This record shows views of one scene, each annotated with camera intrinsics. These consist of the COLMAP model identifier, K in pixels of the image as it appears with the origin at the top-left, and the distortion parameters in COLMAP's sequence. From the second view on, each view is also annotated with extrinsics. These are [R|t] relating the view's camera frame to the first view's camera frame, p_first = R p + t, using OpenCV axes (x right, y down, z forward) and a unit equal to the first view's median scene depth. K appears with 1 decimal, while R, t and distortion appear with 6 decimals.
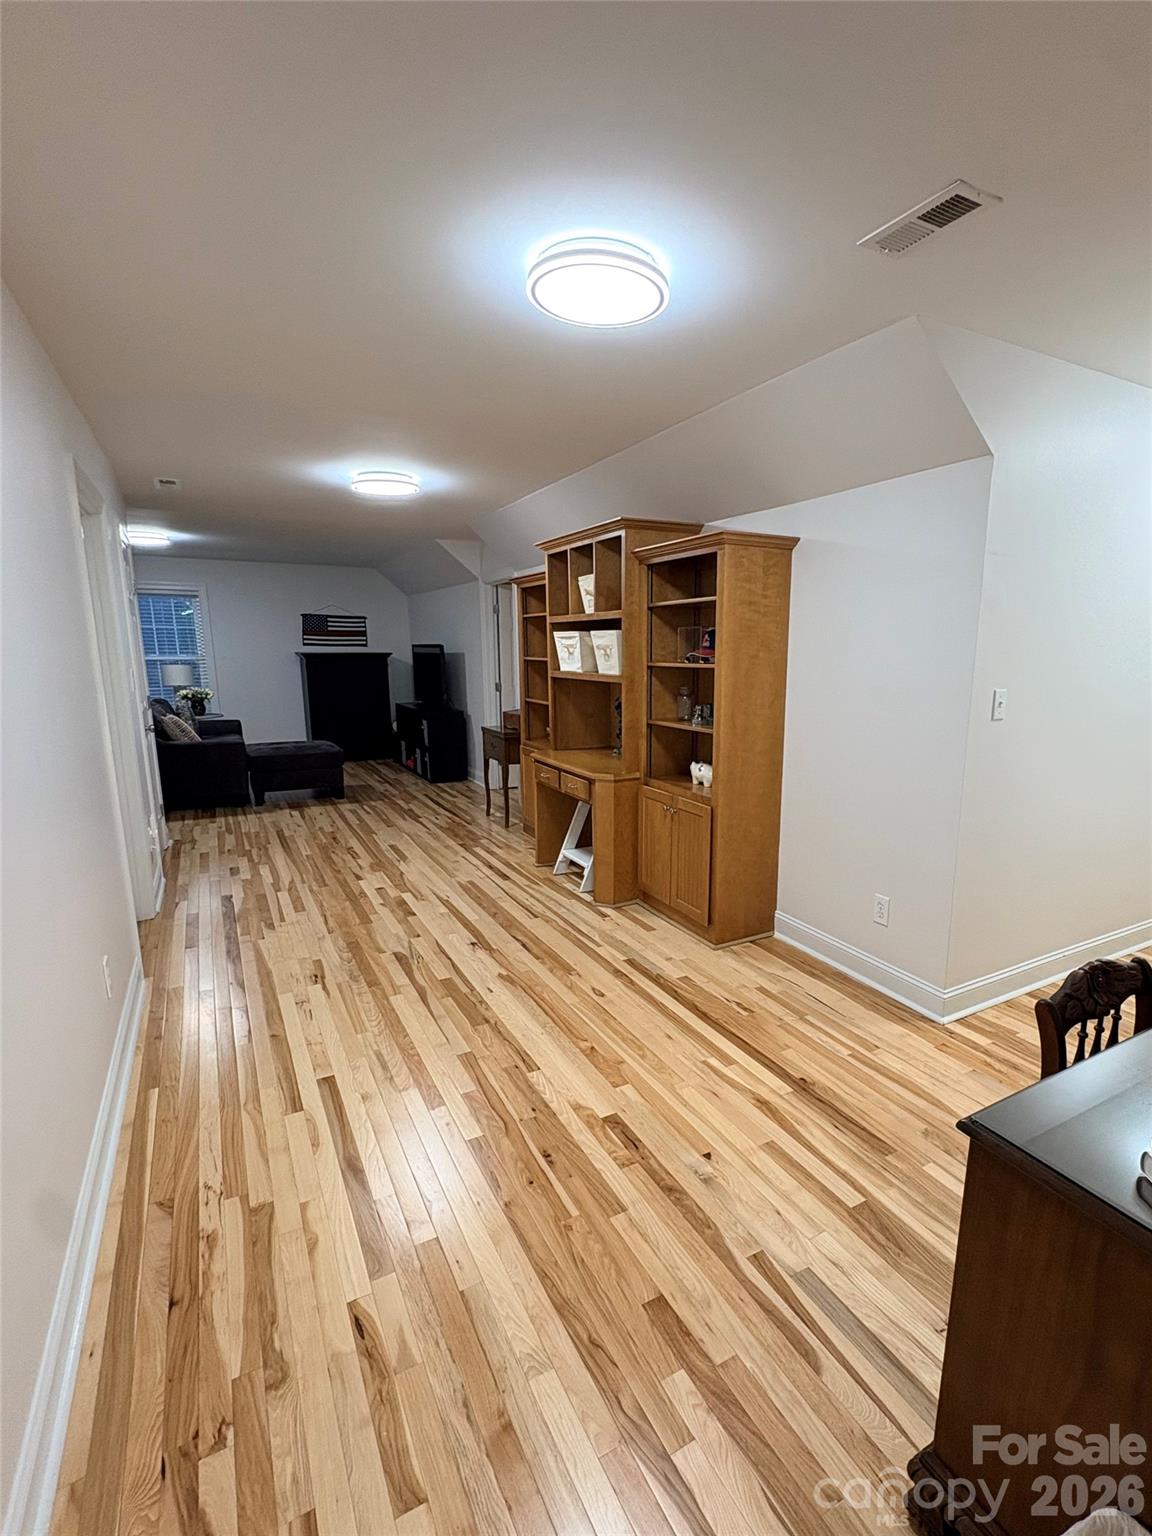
lens RADIAL K [[622.9, 0, 576.0], [0, 622.9, 768.0], [0, 0, 1]] dist [-0.000217, -0.000009]
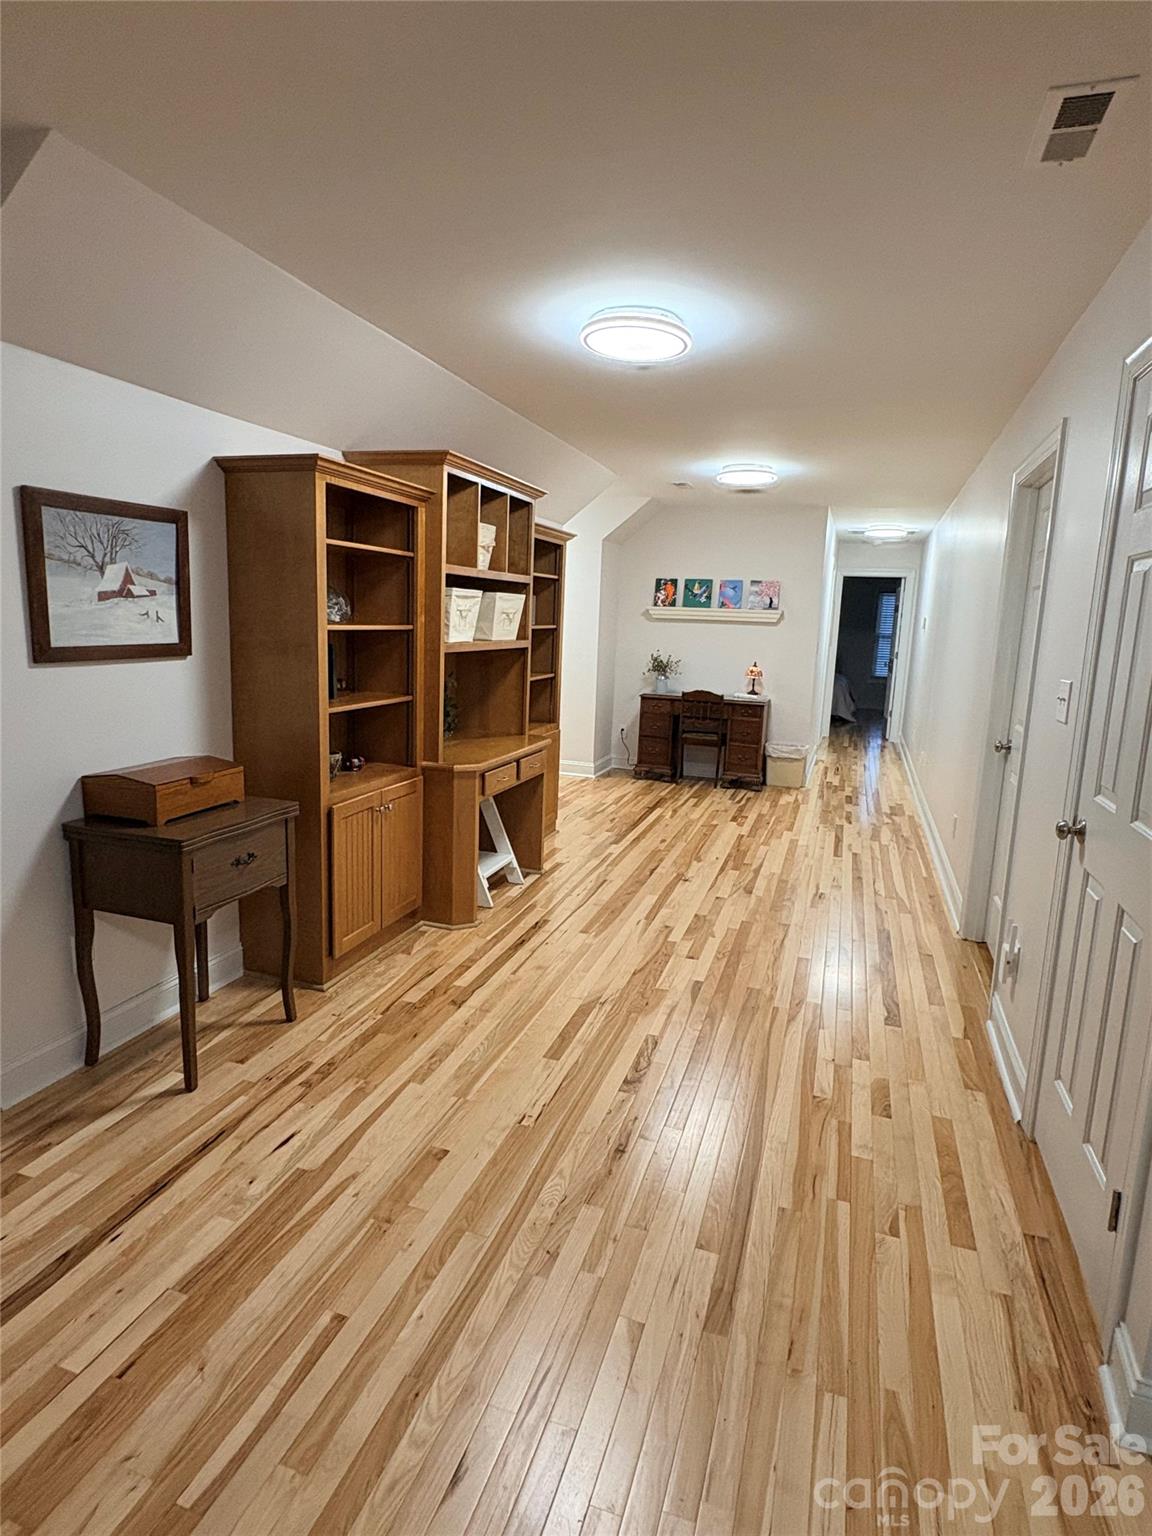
lens RADIAL K [[842.1, 0, 569.5], [0, 842.1, 760.5], [0, 0, 1]] dist [-0.003159, -0.000276]
pose [[-0.659786, -0.157402, 0.734783, -0.895501], [0.102758, 0.949733, 0.295717, -0.320182], [-0.744394, 0.270615, -0.610446, 1.631817]]
